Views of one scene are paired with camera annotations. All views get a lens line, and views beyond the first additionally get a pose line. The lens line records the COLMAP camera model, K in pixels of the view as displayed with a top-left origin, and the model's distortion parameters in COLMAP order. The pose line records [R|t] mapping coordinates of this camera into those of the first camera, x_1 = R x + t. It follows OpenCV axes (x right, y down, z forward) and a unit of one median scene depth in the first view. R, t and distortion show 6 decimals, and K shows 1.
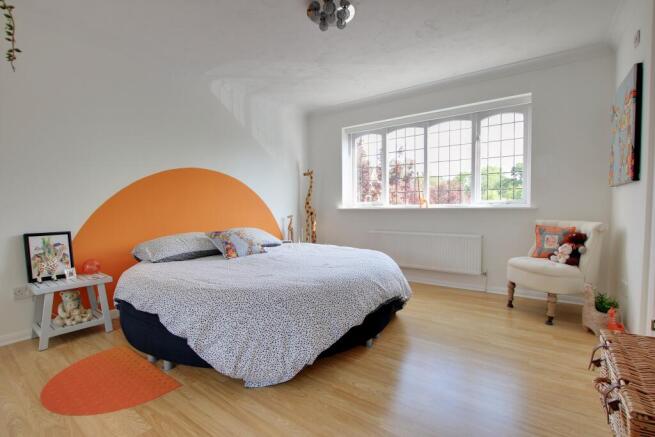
lens RADIAL K [[310.3, 0, 327.5], [0, 310.3, 218.5], [0, 0, 1]] dist [0.000831, 0.000146]
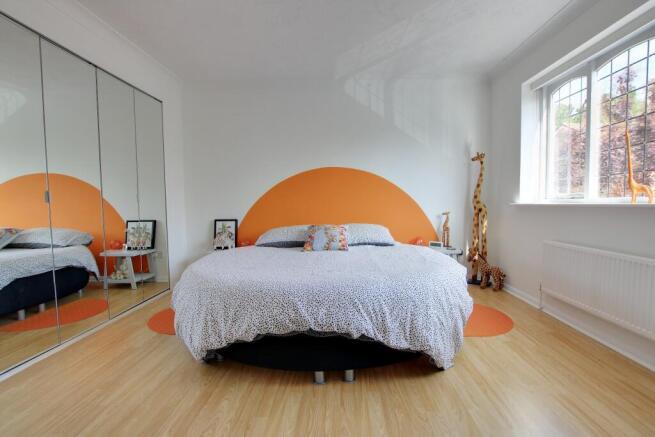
lens RADIAL K [[310.3, 0, 327.5], [0, 310.3, 218.5], [0, 0, 1]] dist [0.000831, 0.000146]
pose [[0.573536, 0.045242, -0.817930, 0.381817], [-0.023223, 0.998970, 0.038971, -0.018079], [0.818851, -0.003356, 0.573996, 0.279702]]
